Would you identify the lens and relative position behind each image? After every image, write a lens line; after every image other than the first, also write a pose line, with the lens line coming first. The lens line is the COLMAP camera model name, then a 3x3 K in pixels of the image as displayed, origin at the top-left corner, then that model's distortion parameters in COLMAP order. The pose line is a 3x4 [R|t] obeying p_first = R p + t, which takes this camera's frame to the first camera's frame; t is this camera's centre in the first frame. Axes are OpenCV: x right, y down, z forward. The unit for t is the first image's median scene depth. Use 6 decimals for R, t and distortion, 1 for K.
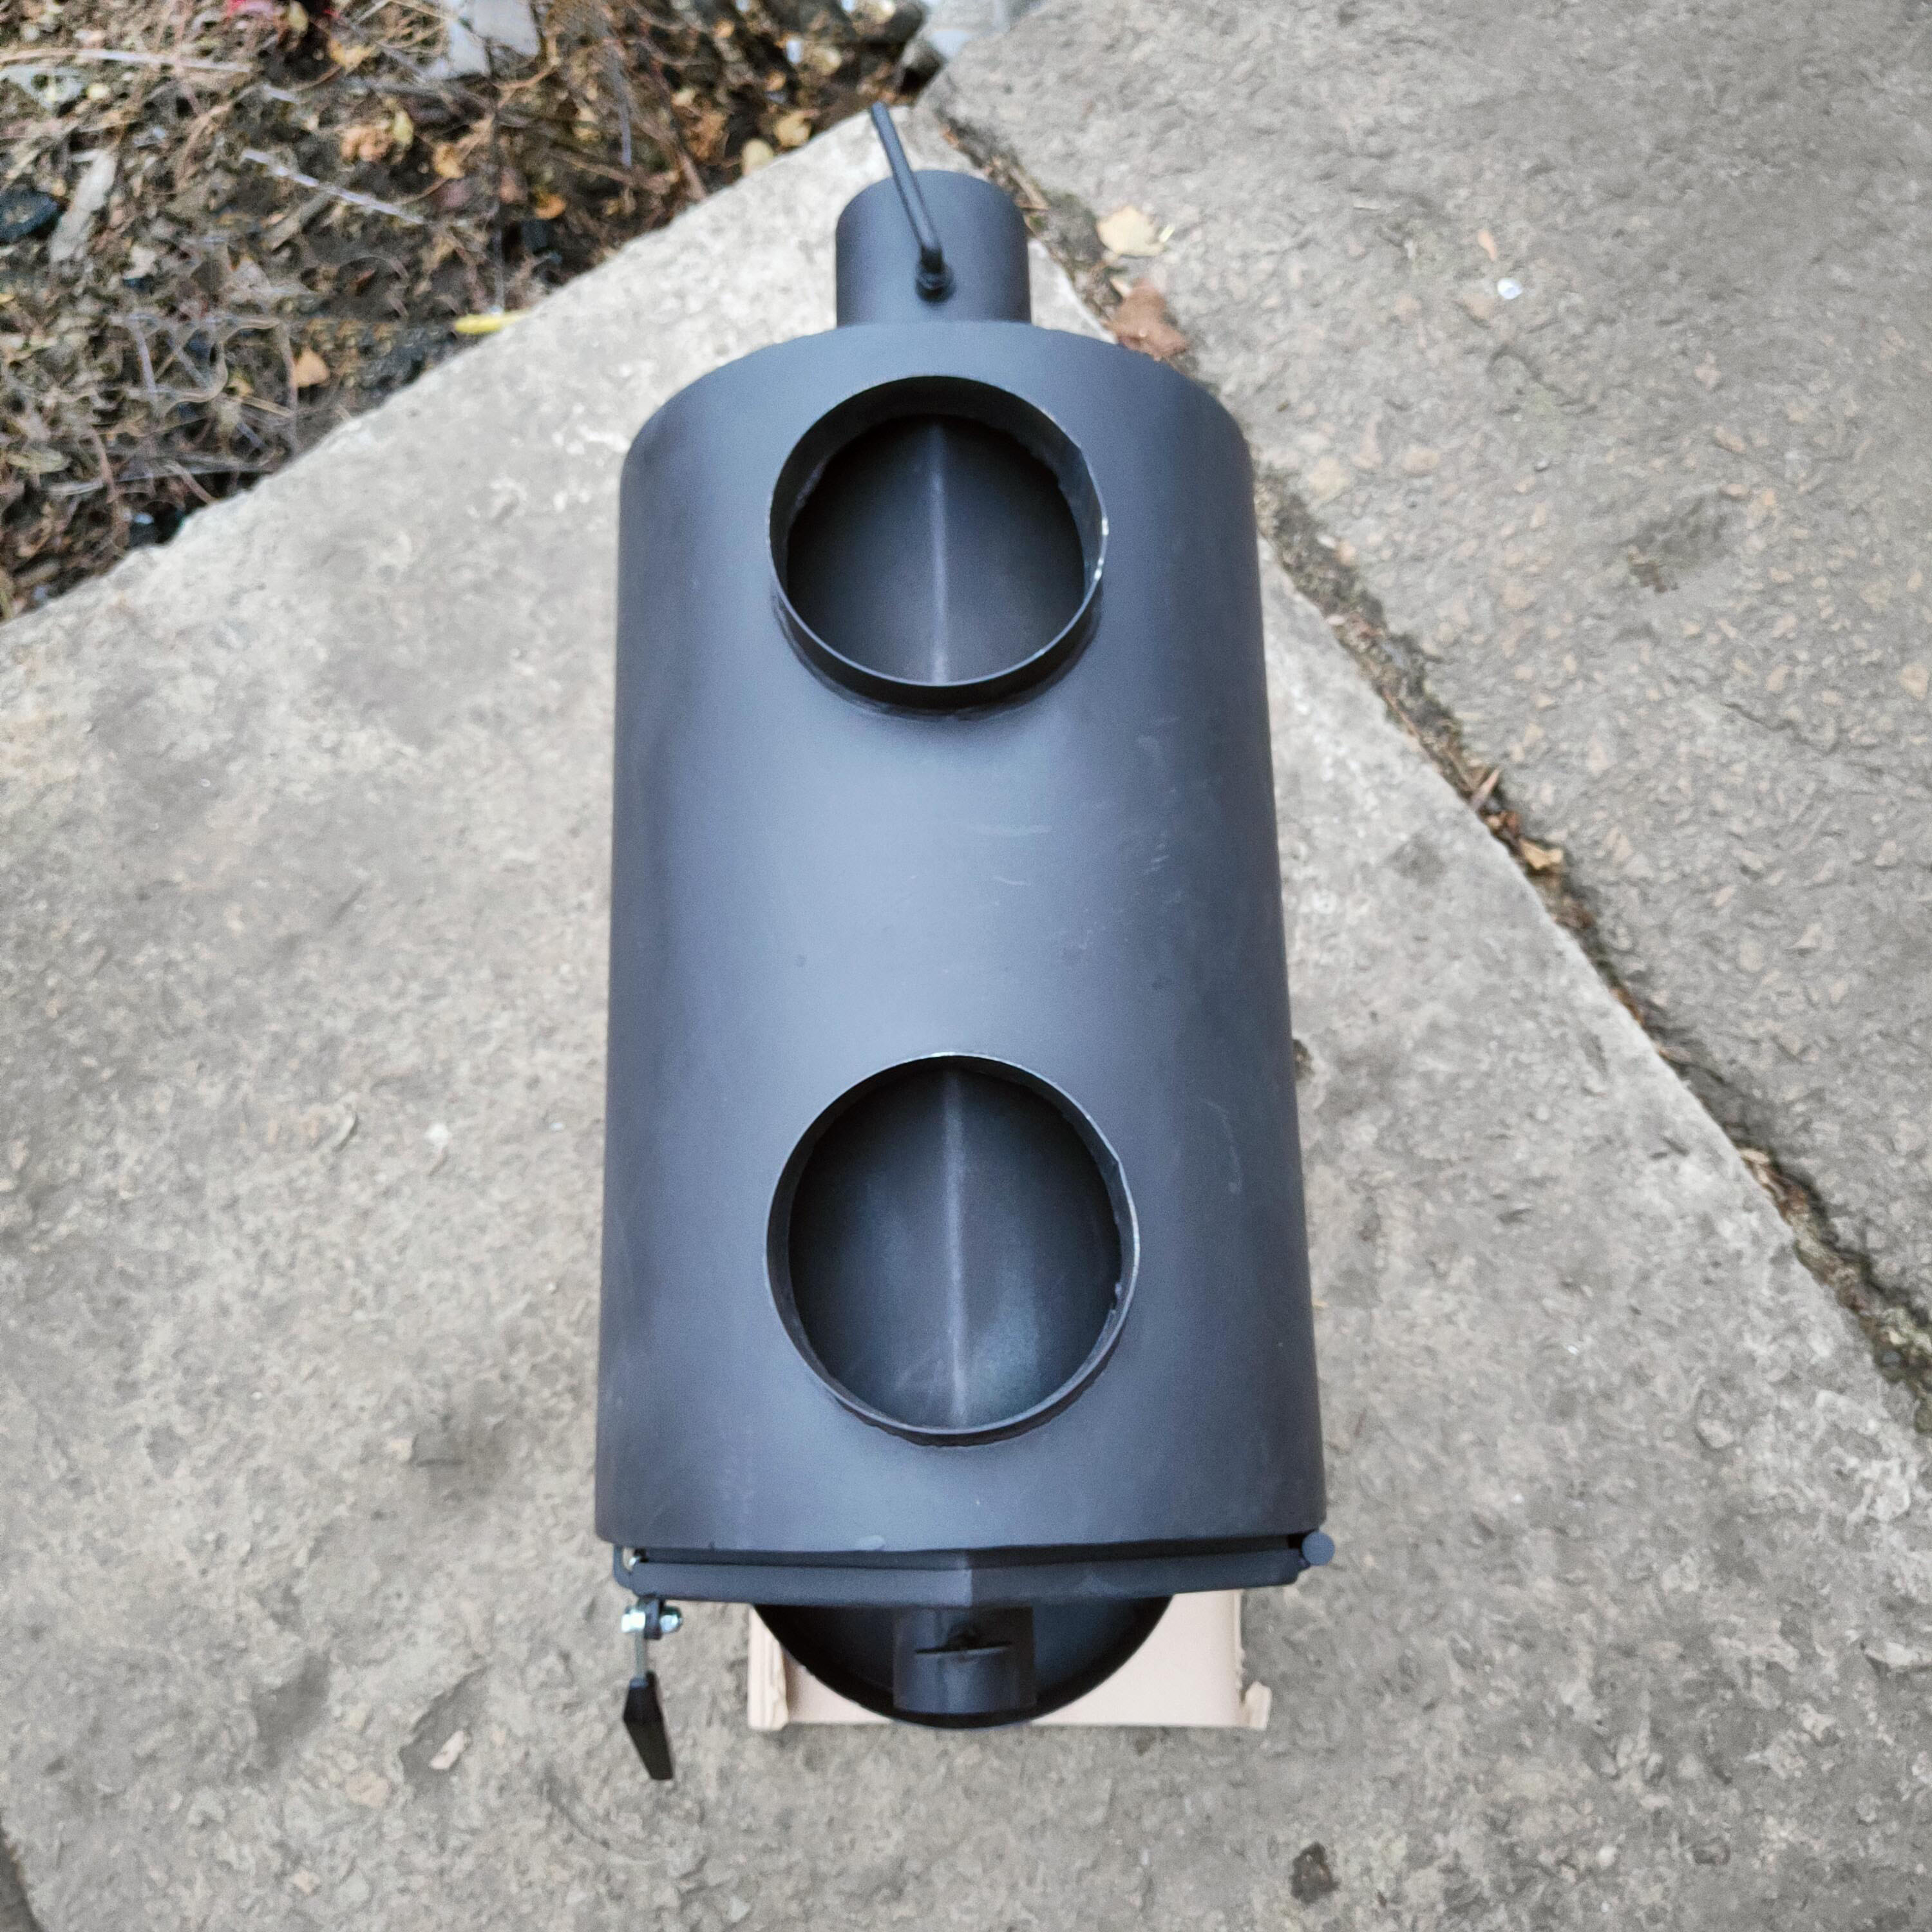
lens RADIAL K [[1758.1, 0, 966.0], [0, 1758.1, 966.0], [0, 0, 1]] dist [0.000700, 0.010800]
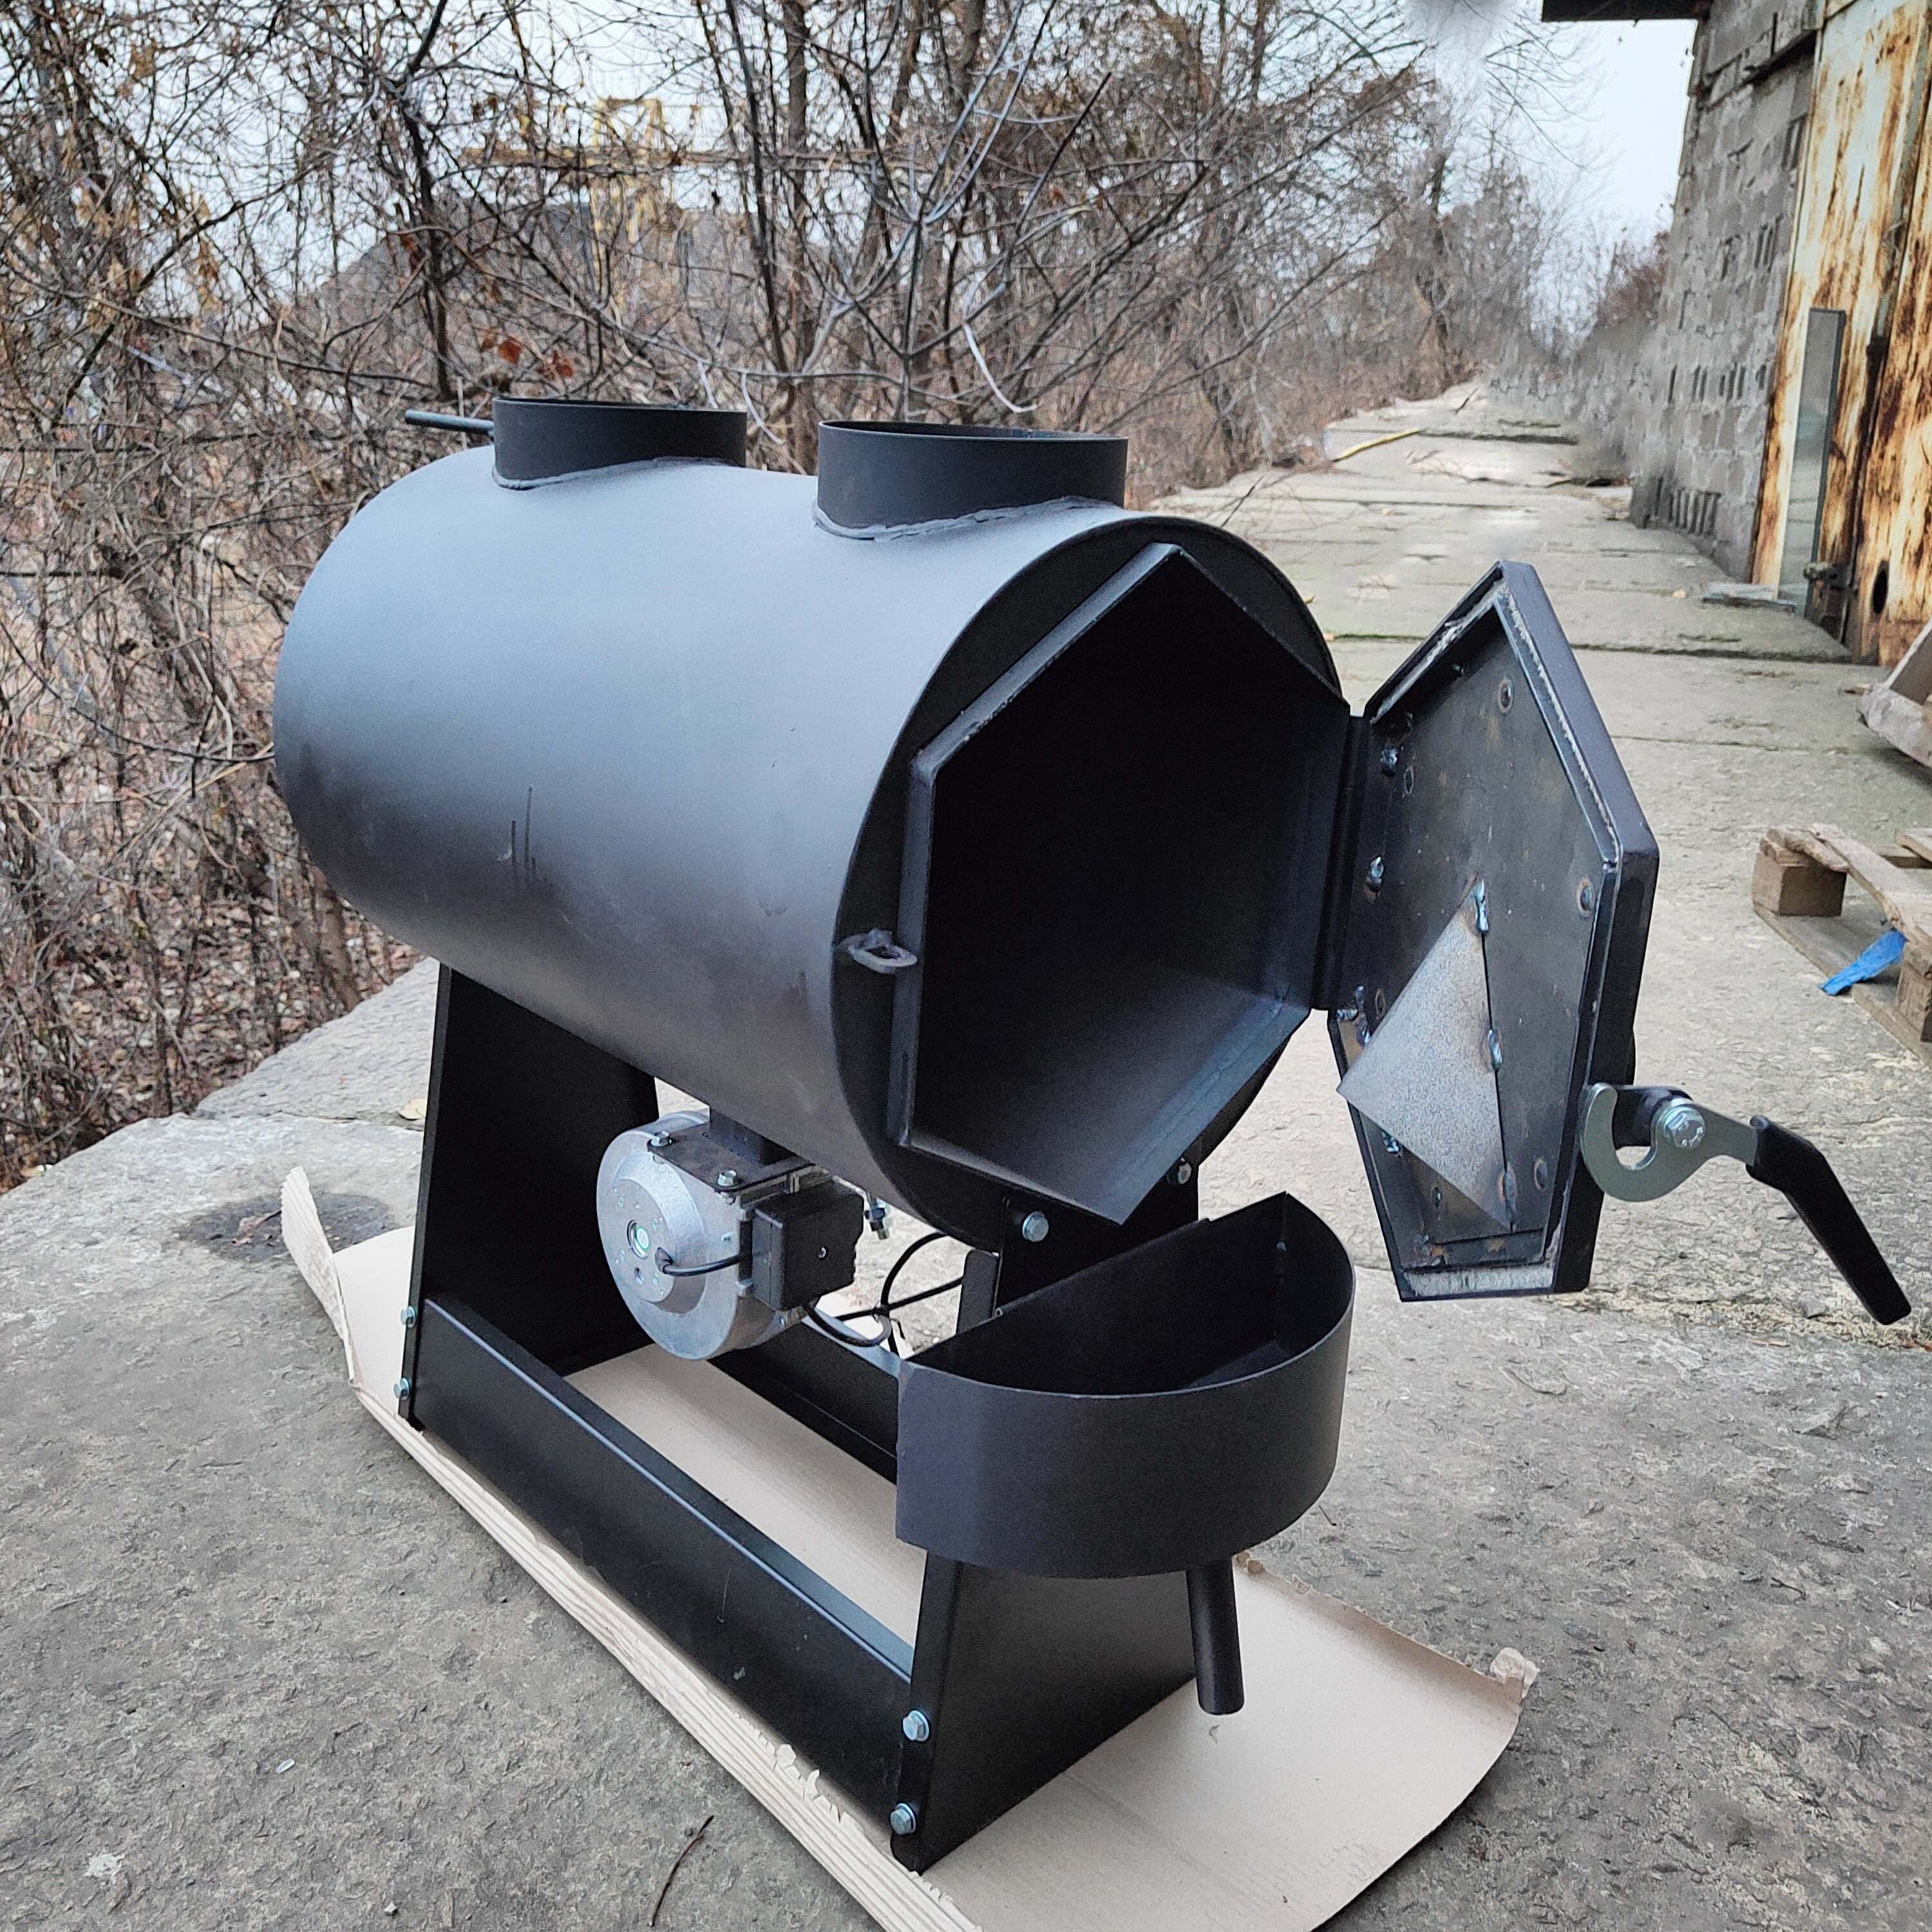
lens RADIAL K [[1758.1, 0, 966.0], [0, 1758.1, 966.0], [0, 0, 1]] dist [0.000700, 0.010800]
pose [[0.748560, -0.180836, 0.637932, -0.447868], [0.632792, 0.482225, -0.605832, 0.566283], [-0.198071, 0.857180, 0.475406, 0.380357]]
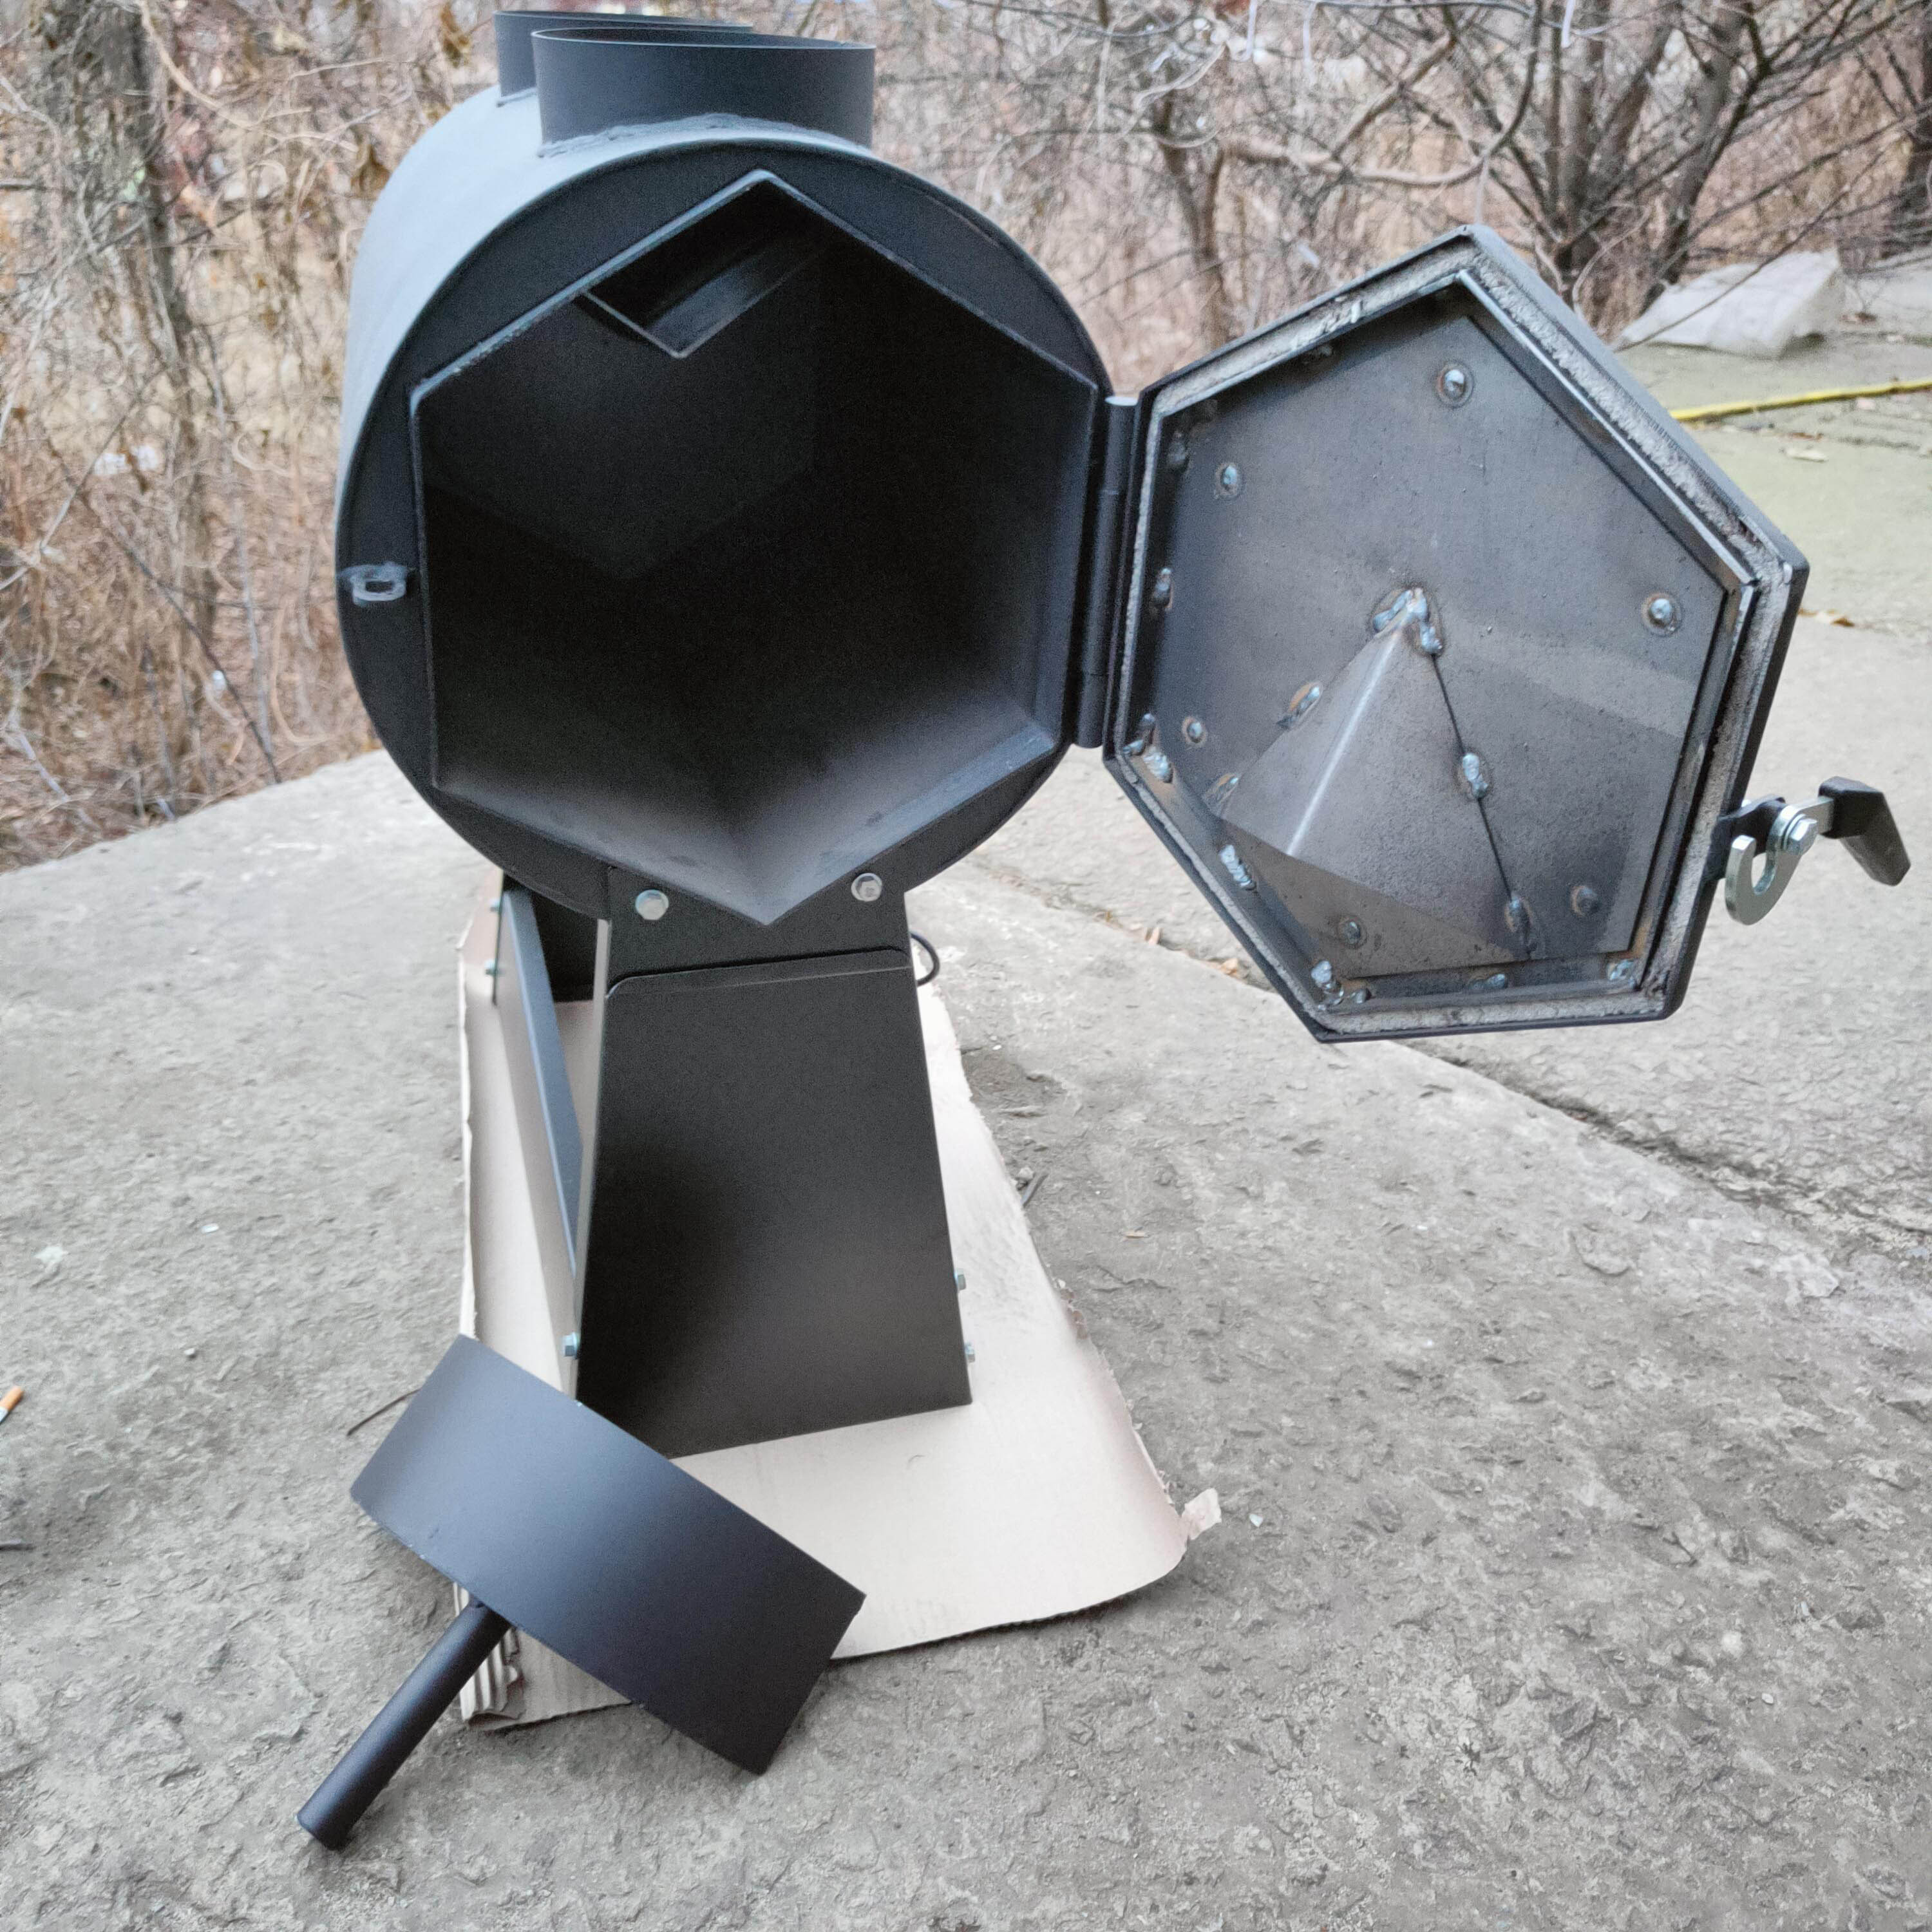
lens RADIAL K [[1771.5, 0, 966.0], [0, 1771.5, 966.0], [0, 0, 1]] dist [-0.001352, 0.011673]
pose [[0.969140, -0.087082, 0.230617, -0.074037], [0.227906, 0.673060, -0.703597, 0.730172], [-0.093948, 0.734443, 0.672136, 0.338332]]
